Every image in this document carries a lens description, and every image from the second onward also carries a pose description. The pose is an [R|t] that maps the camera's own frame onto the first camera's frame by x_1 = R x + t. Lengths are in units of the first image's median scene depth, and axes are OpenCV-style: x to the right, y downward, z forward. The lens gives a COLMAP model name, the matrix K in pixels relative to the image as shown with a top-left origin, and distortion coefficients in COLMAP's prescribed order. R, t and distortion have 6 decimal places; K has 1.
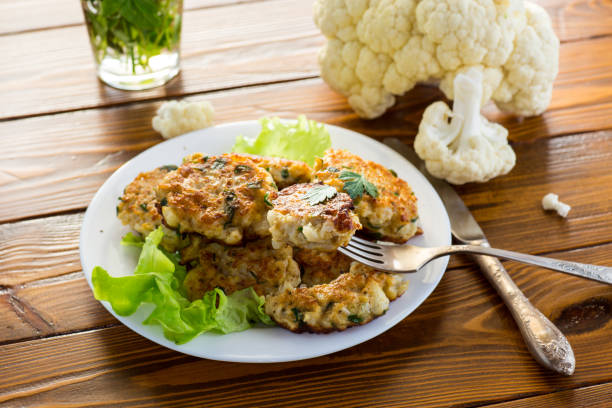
lens RADIAL K [[1759.1, 0, 305.0], [0, 1759.1, 203.5], [0, 0, 1]] dist [-0.001883, 0.883722]
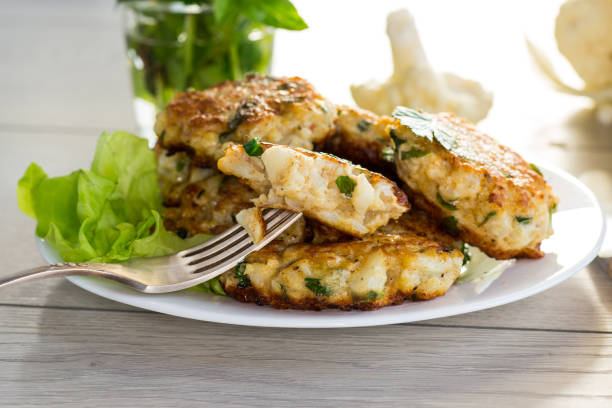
lens RADIAL K [[1759.1, 0, 305.0], [0, 1759.1, 203.5], [0, 0, 1]] dist [-0.001883, 0.883722]
pose [[0.844146, 0.178796, -0.505421, 0.313109], [-0.330404, 0.915932, -0.227819, 0.172211], [0.422198, 0.359305, 0.832255, 0.476636]]
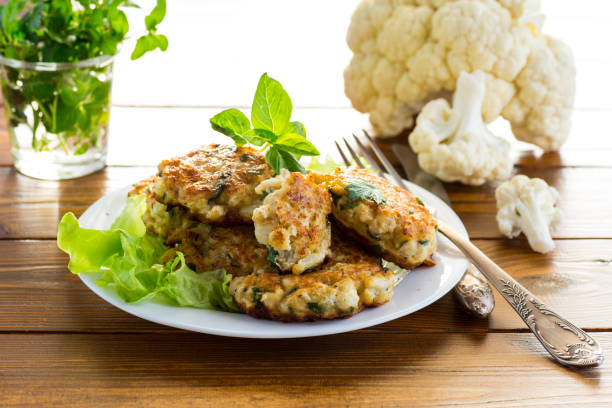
lens RADIAL K [[1759.1, 0, 305.0], [0, 1759.1, 203.5], [0, 0, 1]] dist [-0.001883, 0.883722]
pose [[0.958251, 0.139775, -0.249435, 0.234563], [-0.197391, 0.954523, -0.223432, 0.211495], [0.206862, 0.263341, 0.942263, 0.129490]]
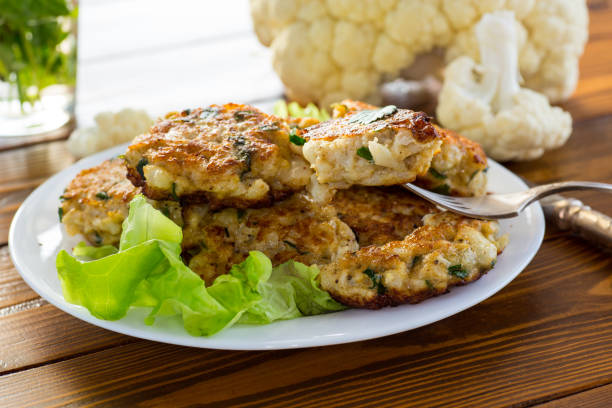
lens RADIAL K [[1759.1, 0, 305.0], [0, 1759.1, 203.5], [0, 0, 1]] dist [-0.001883, 0.883722]
pose [[0.975995, -0.100693, 0.193119, -0.153491], [0.147216, 0.958470, -0.244261, 0.192090], [-0.160504, 0.266827, 0.950285, 0.346245]]
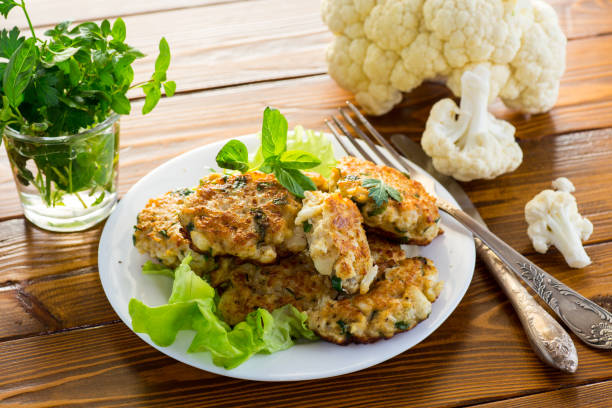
lens RADIAL K [[1759.1, 0, 305.0], [0, 1759.1, 203.5], [0, 0, 1]] dist [-0.001883, 0.883722]
pose [[0.988801, -0.095150, 0.114976, -0.129743], [0.095172, 0.995447, 0.005307, -0.013000], [-0.114957, 0.005695, 0.993354, 0.016837]]
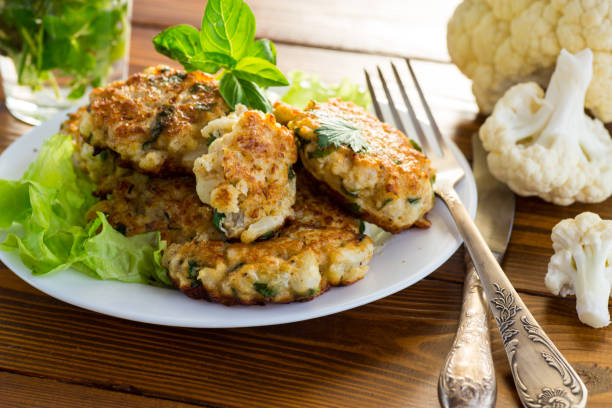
lens RADIAL K [[1759.1, 0, 305.0], [0, 1759.1, 203.5], [0, 0, 1]] dist [-0.001883, 0.883722]
pose [[0.938672, 0.178964, -0.294732, 0.240728], [-0.222902, 0.967091, -0.122679, 0.112378], [0.263077, 0.180852, 0.947672, 0.313708]]
